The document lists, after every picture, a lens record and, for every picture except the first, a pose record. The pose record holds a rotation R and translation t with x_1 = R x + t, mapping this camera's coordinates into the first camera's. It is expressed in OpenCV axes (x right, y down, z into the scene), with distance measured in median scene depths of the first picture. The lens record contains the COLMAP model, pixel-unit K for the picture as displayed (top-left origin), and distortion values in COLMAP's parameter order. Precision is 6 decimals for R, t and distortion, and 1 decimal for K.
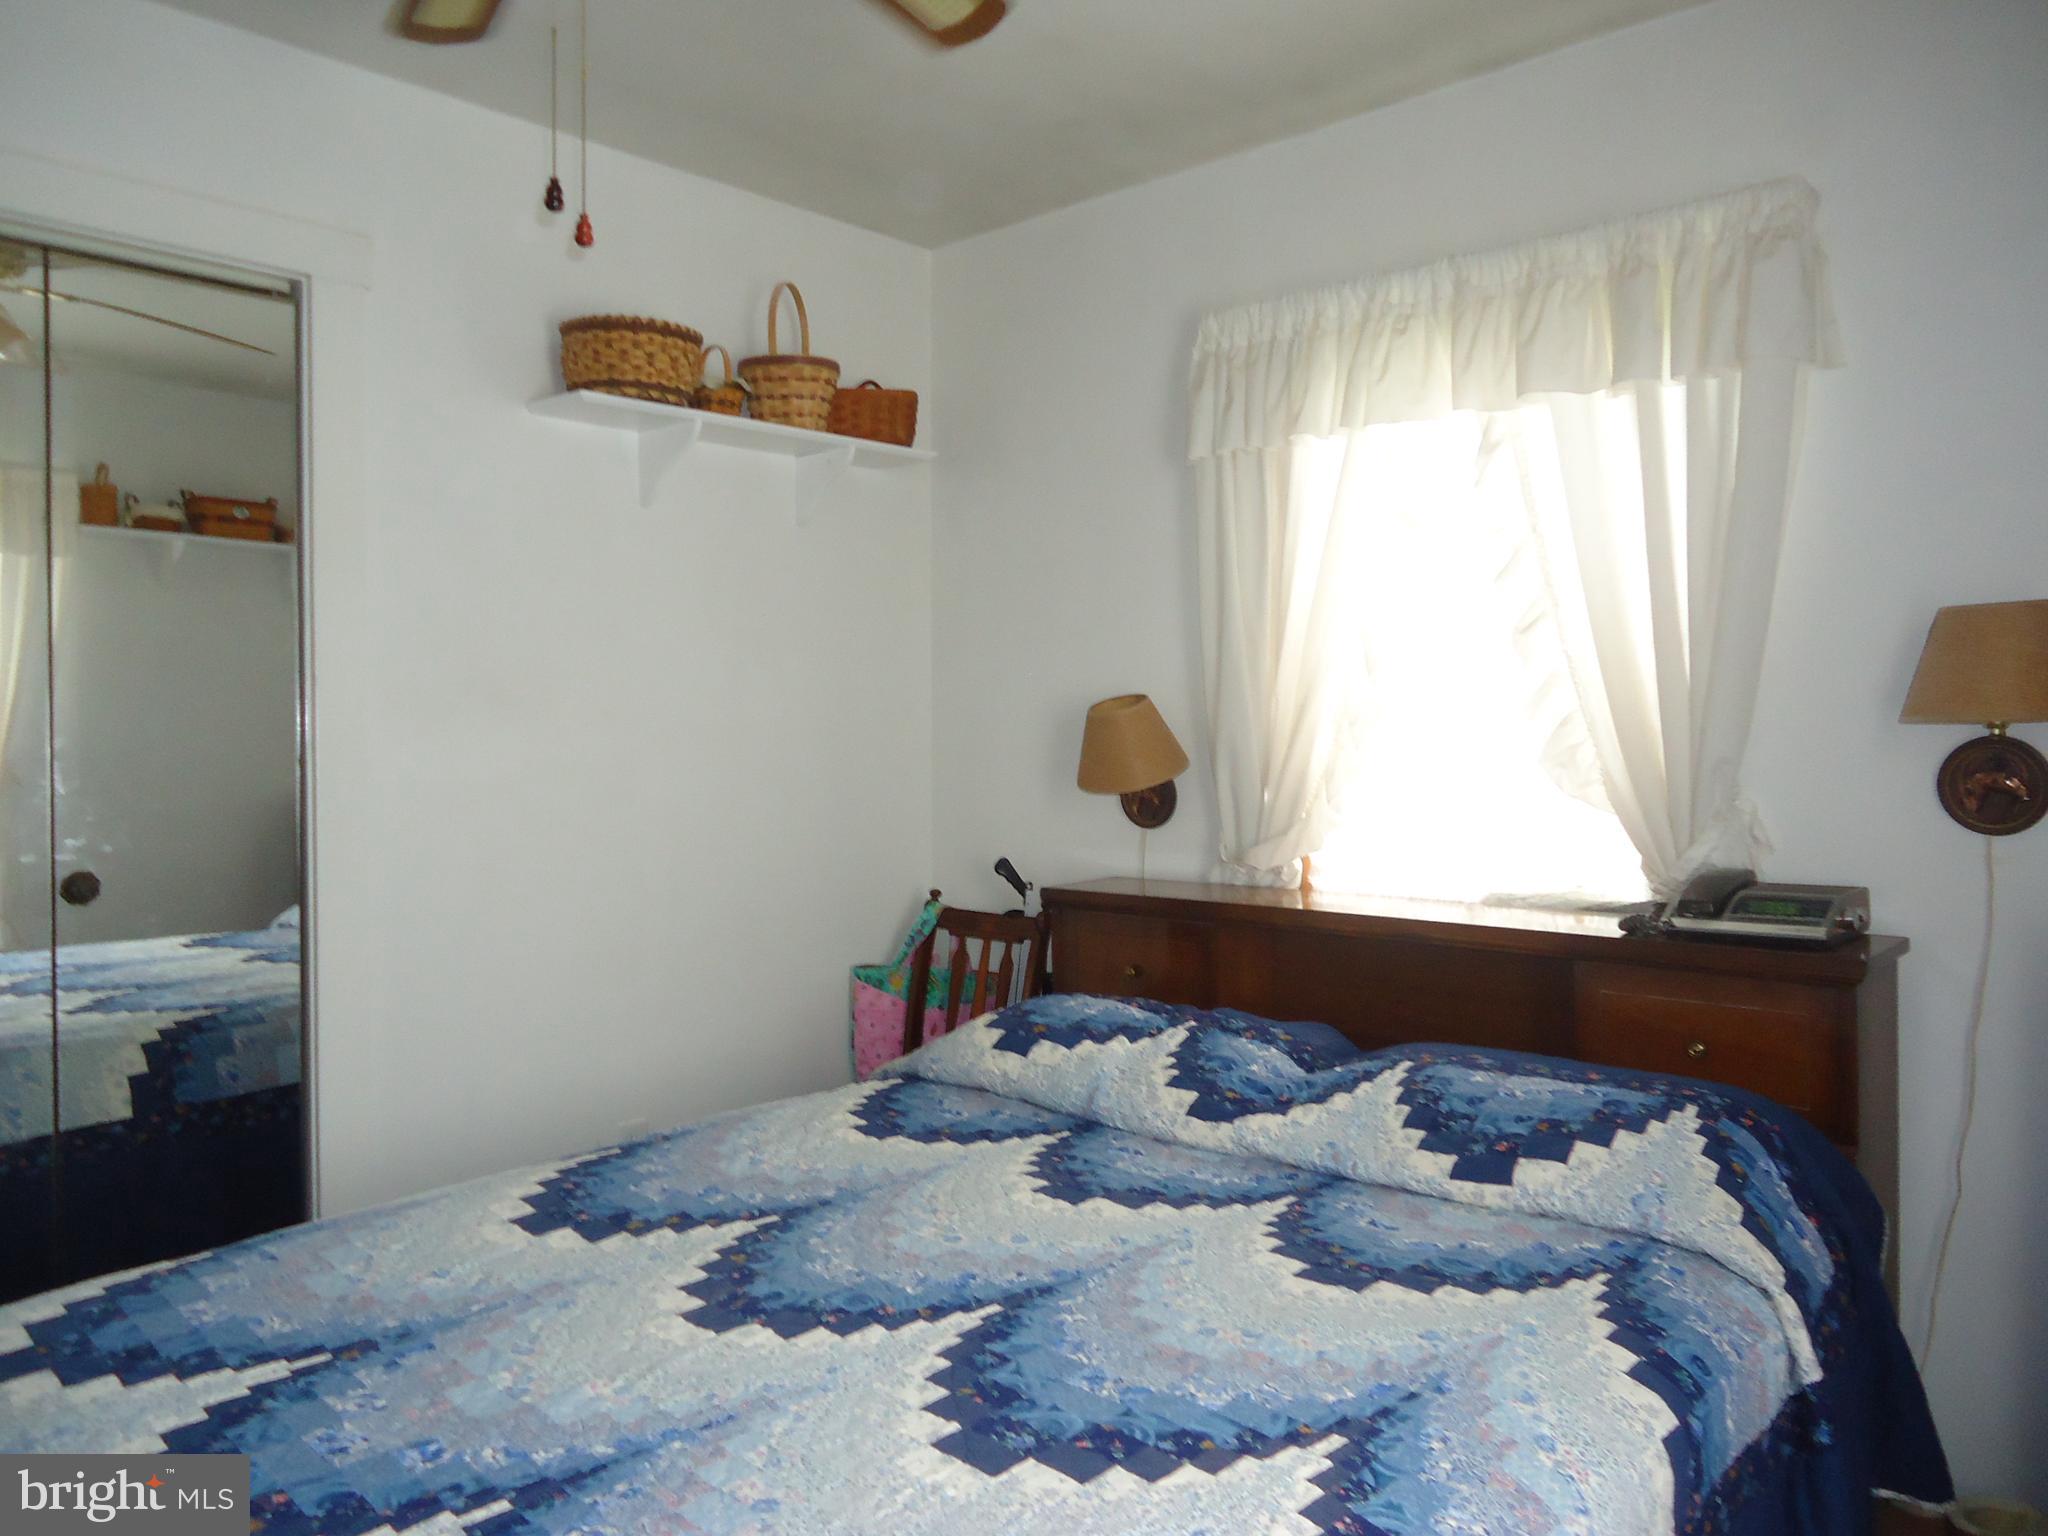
lens RADIAL K [[1501.3, 0, 1024.9], [0, 1501.3, 763.1], [0, 0, 1]] dist [-0.012454, 0.004796]
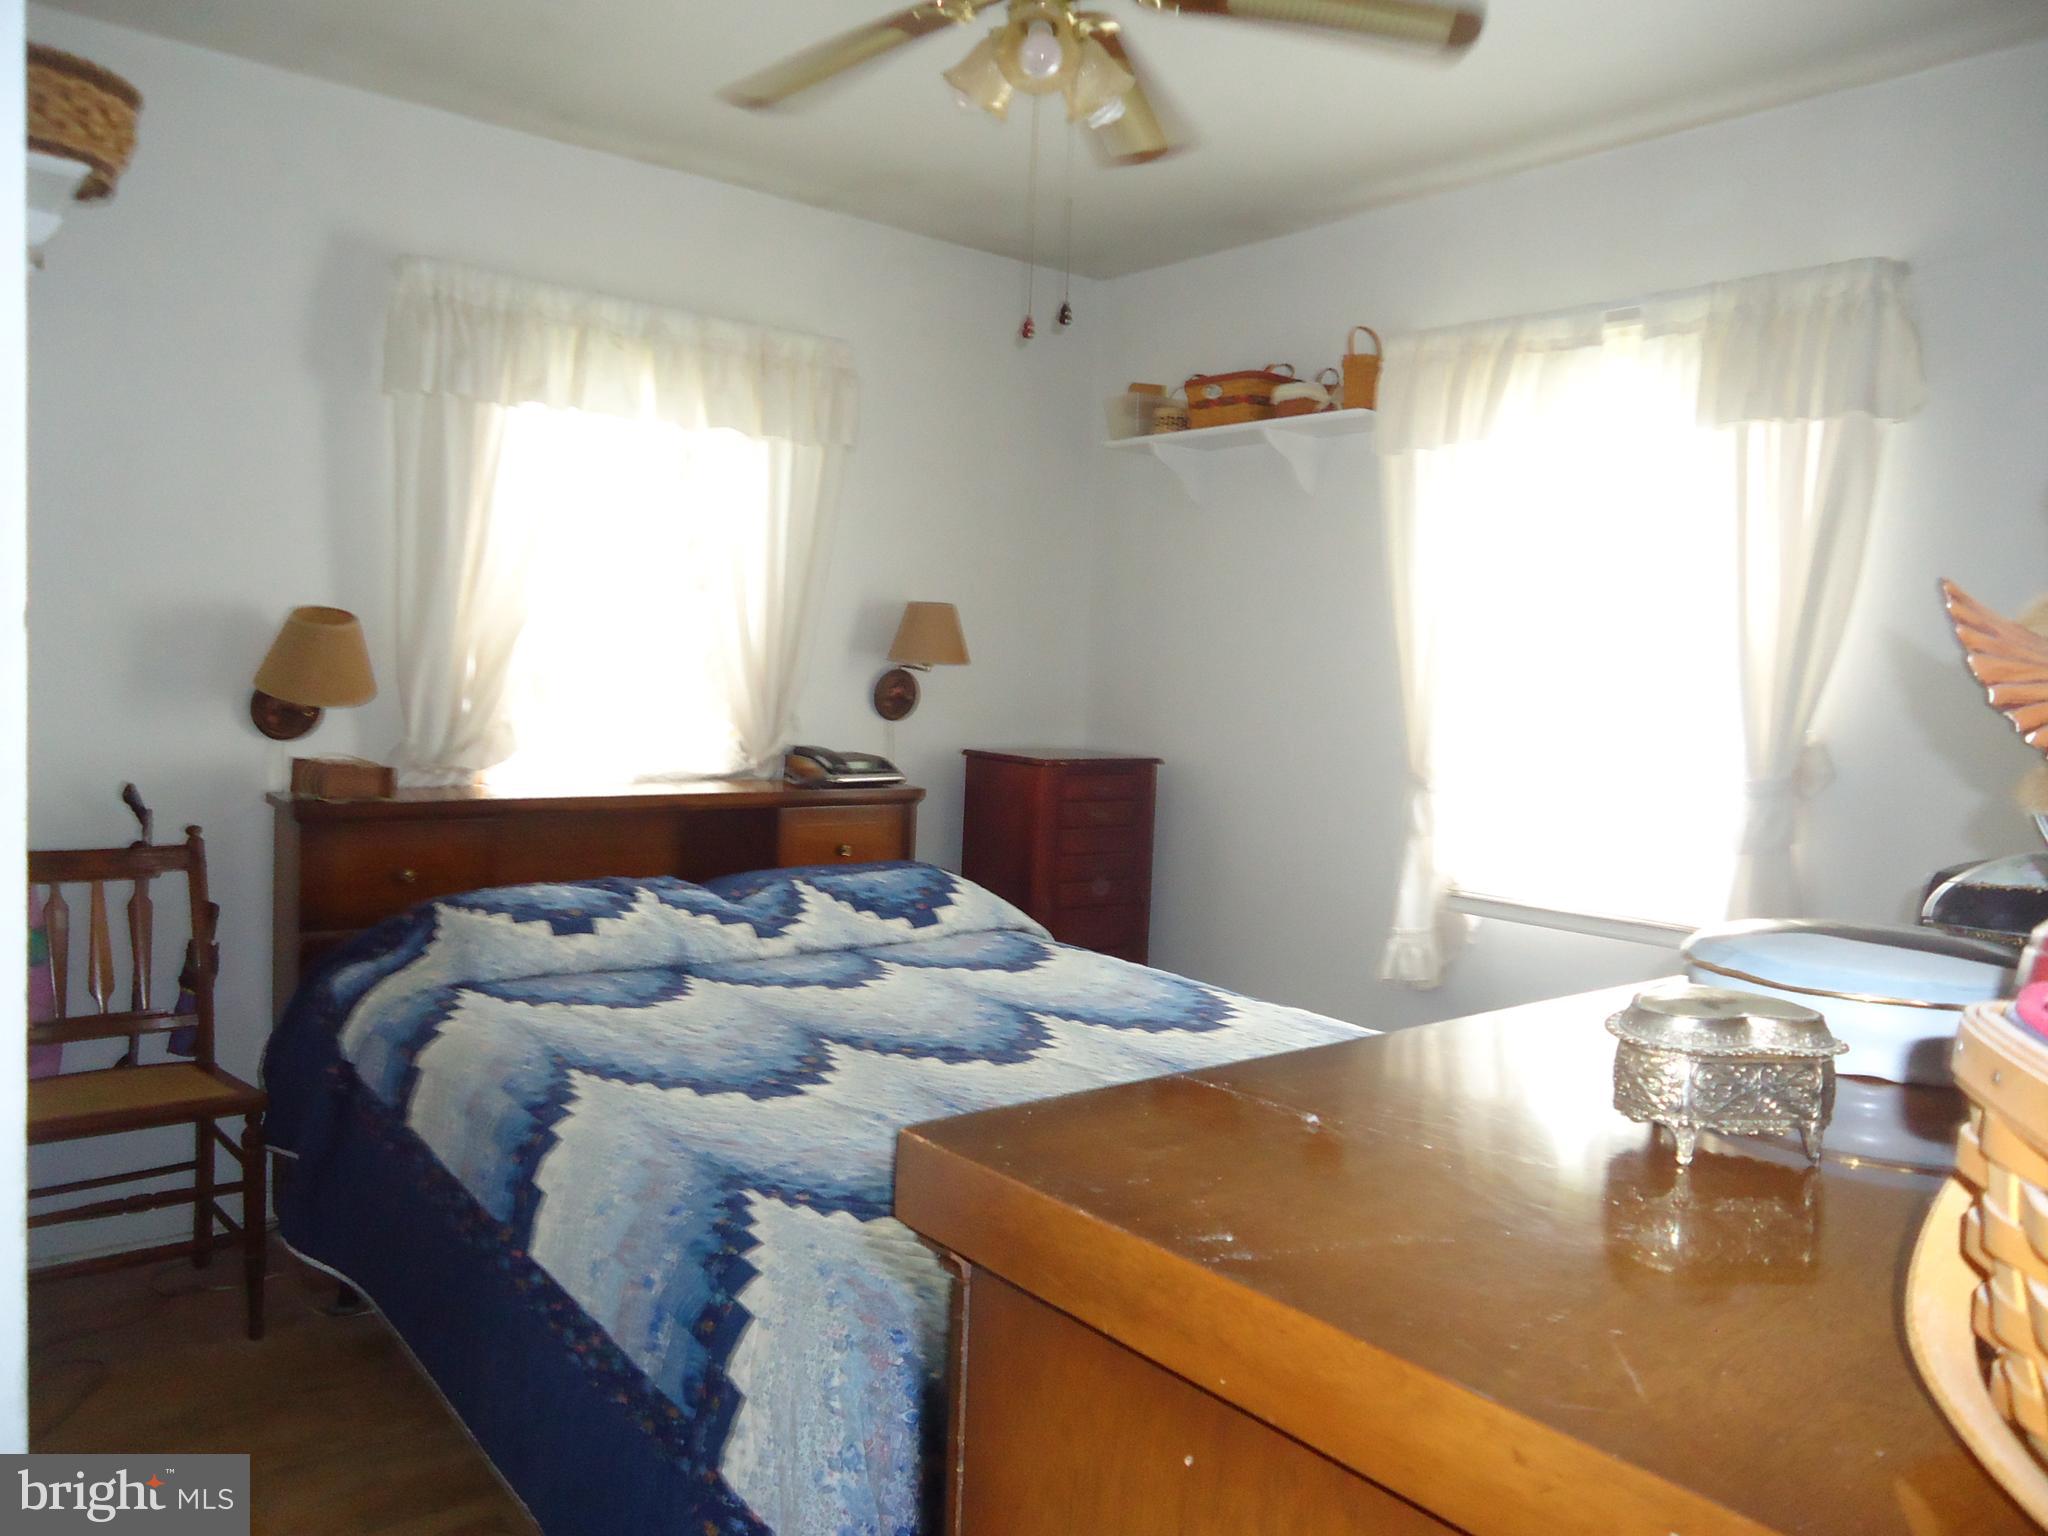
lens RADIAL K [[1501.3, 0, 1024.6], [0, 1501.3, 766.8], [0, 0, 1]] dist [-0.012454, 0.004796]
pose [[0.175868, -0.068973, 0.981994, -1.113412], [-0.016569, 0.997194, 0.073008, -0.027748], [-0.984274, -0.029110, 0.174232, 0.475878]]
